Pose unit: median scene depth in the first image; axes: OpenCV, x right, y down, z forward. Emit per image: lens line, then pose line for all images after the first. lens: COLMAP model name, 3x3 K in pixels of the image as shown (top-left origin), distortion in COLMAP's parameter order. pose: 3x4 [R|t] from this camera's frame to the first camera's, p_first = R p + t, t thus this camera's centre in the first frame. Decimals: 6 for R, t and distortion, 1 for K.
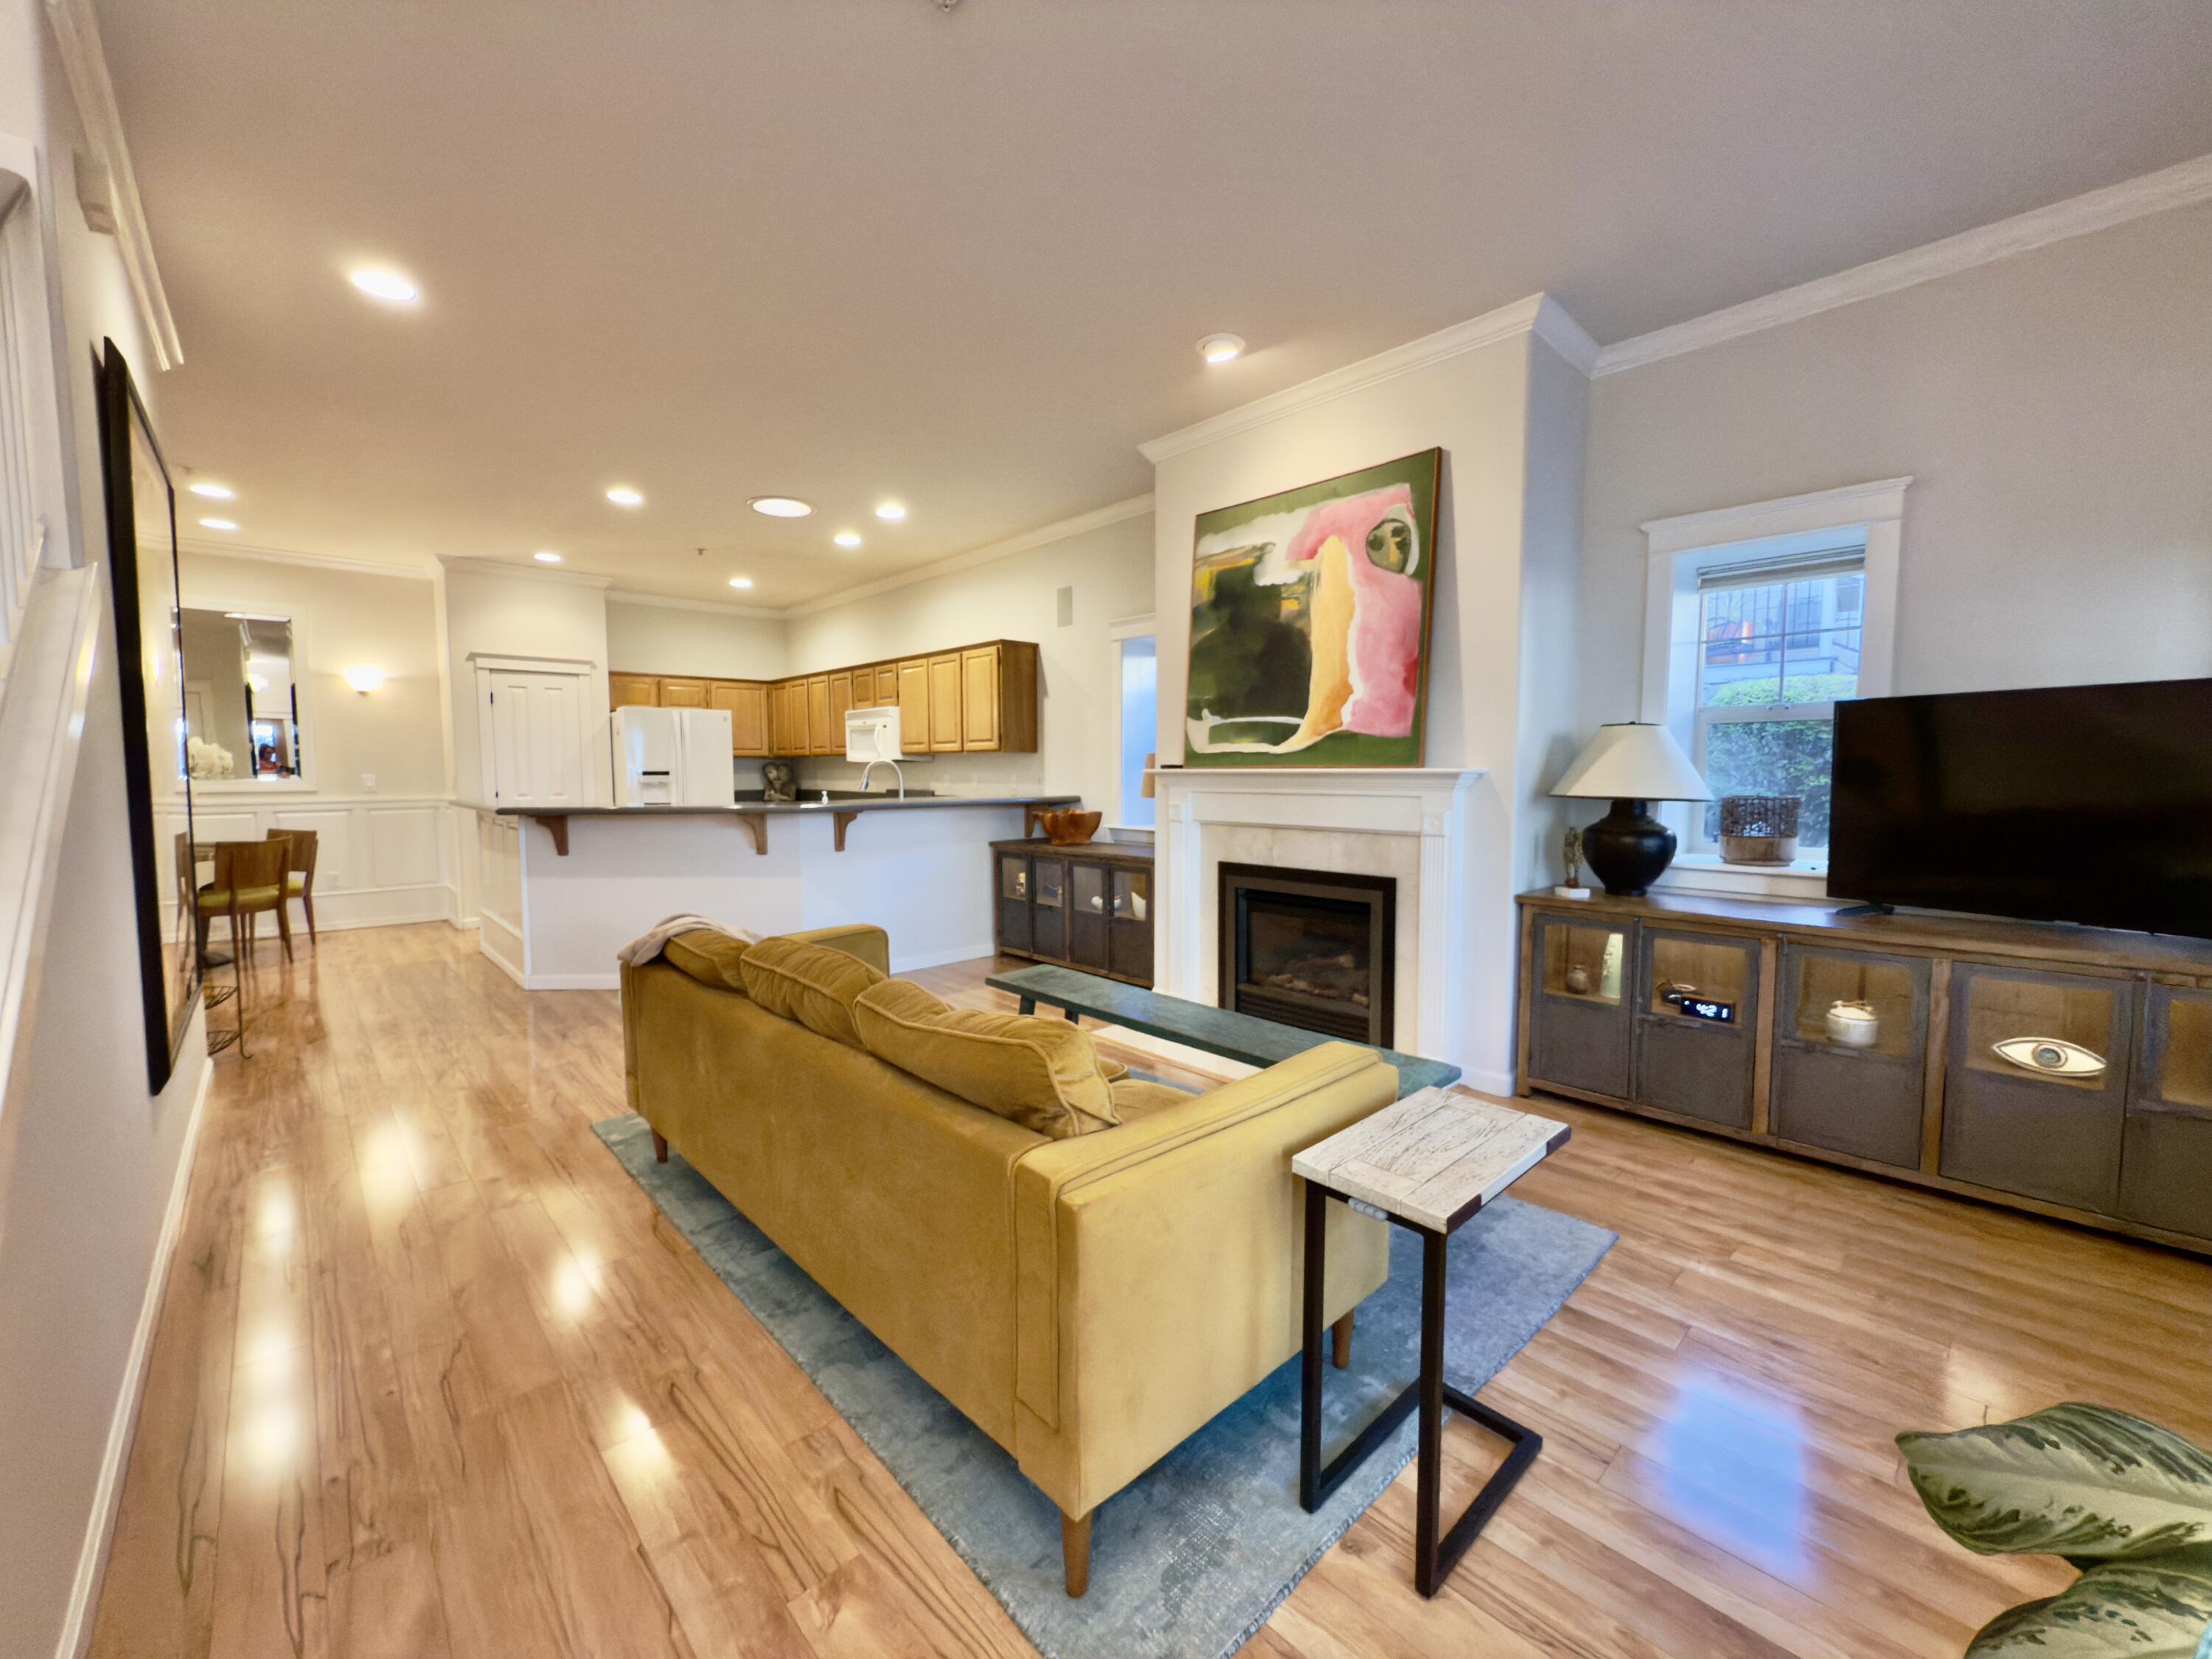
lens RADIAL K [[885.1, 0, 1107.7], [0, 885.1, 828.8], [0, 0, 1]] dist [0.001717, 0.000084]
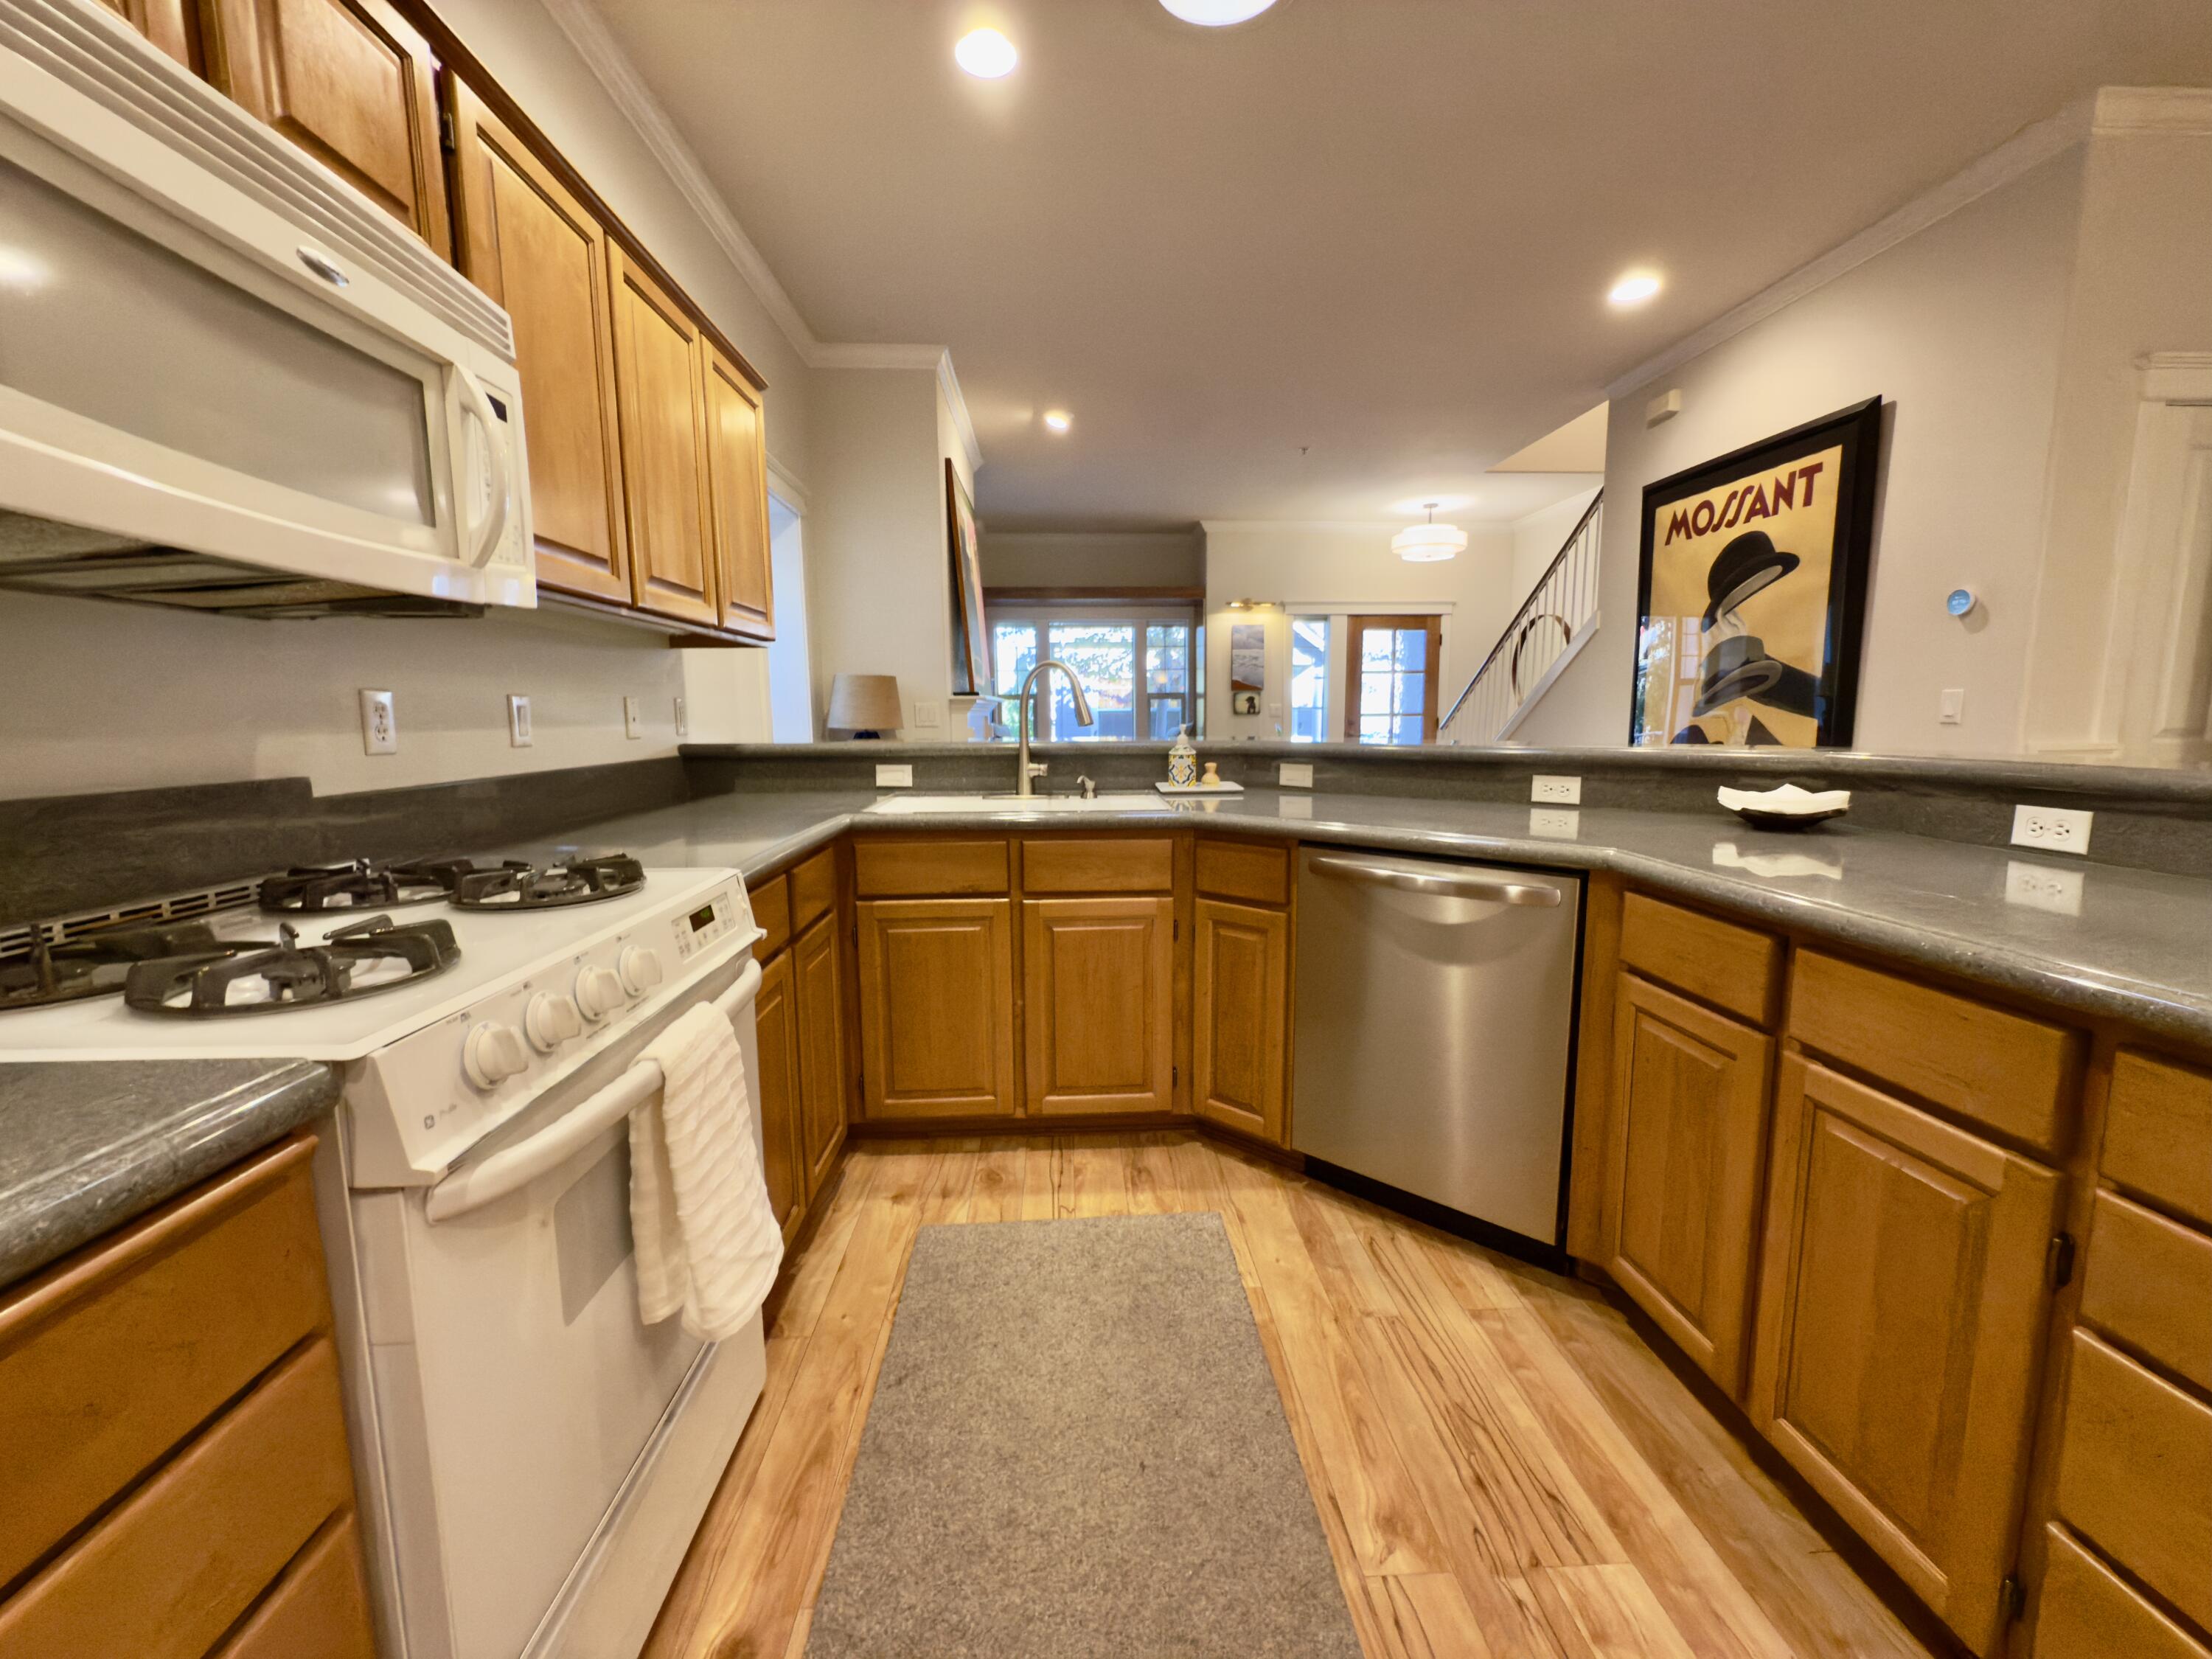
lens RADIAL K [[880.1, 0, 1108.0], [0, 880.1, 830.0], [0, 0, 1]] dist [-0.000072, -0.000257]
pose [[-0.765239, -0.077920, 0.639013, -0.867755], [0.051299, 0.982110, 0.181189, -0.105054], [-0.641699, 0.171433, -0.747551, 1.987555]]
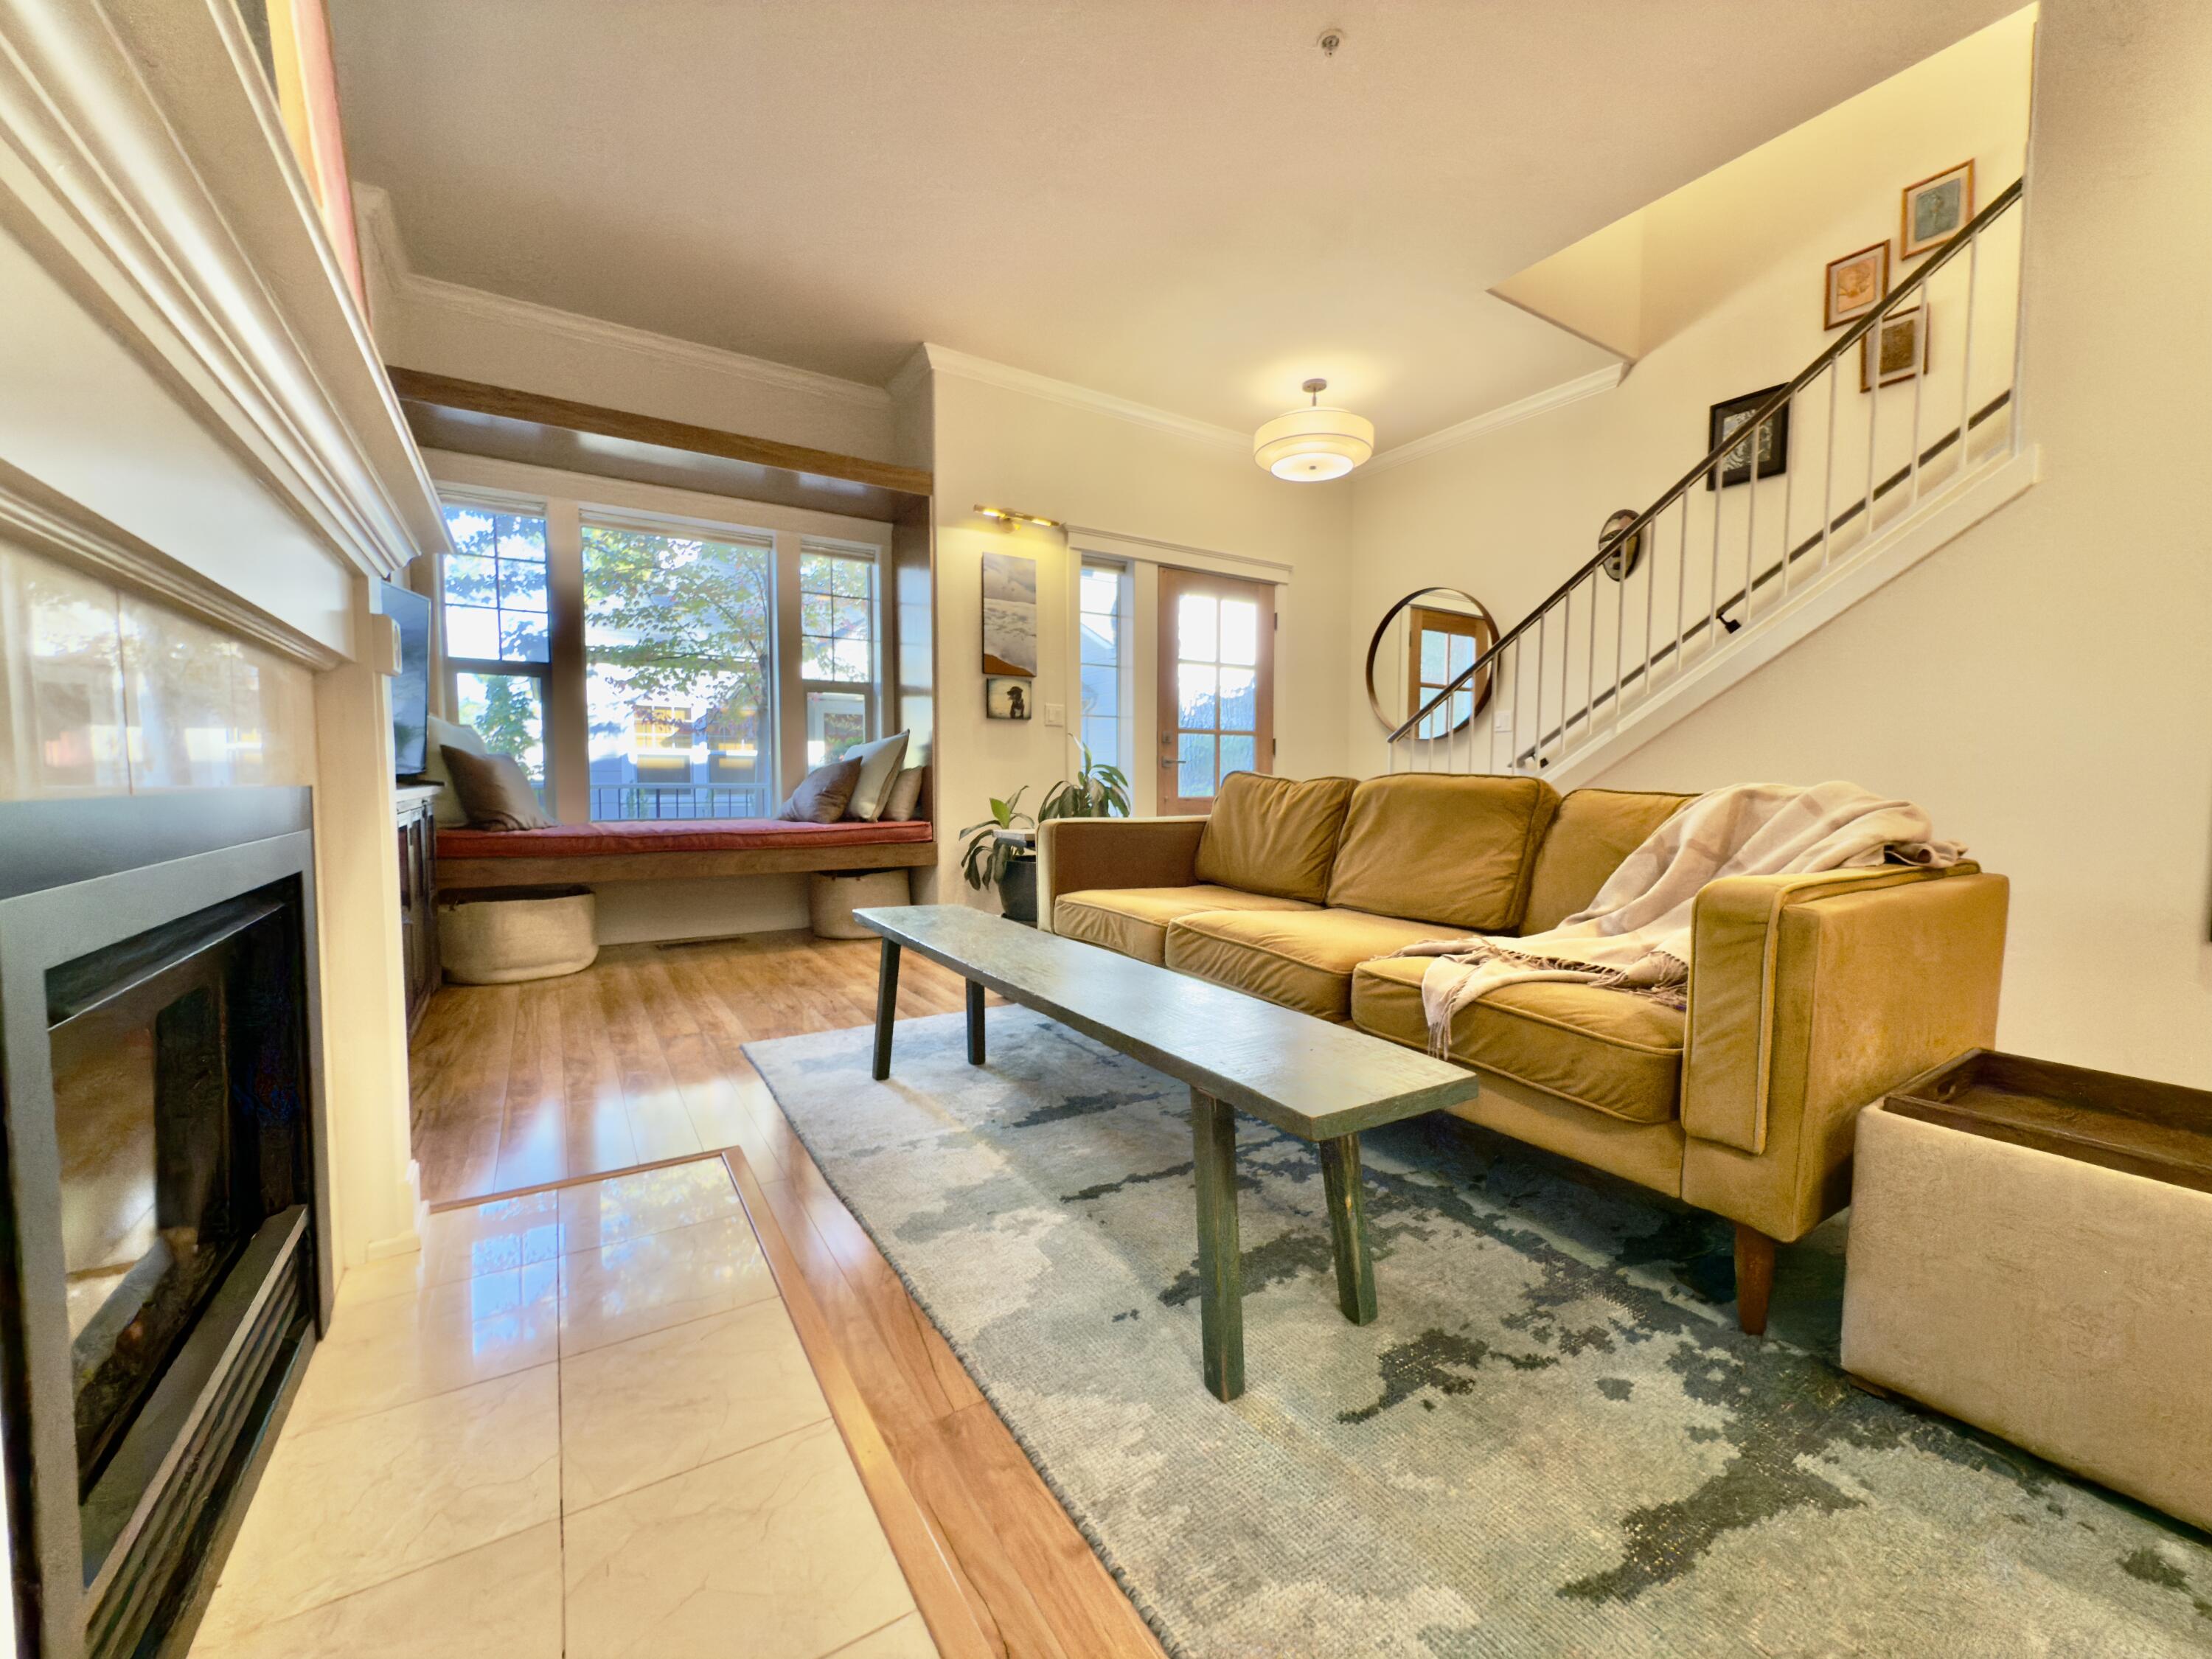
lens RADIAL K [[878.8, 0, 1106.0], [0, 878.8, 829.6], [0, 0, 1]] dist [-0.000377, -0.000134]
pose [[-0.982022, -0.014097, 0.188240, -0.057357], [0.009647, 0.992156, 0.124630, 0.029680], [-0.188520, 0.124205, -0.974183, 1.229831]]
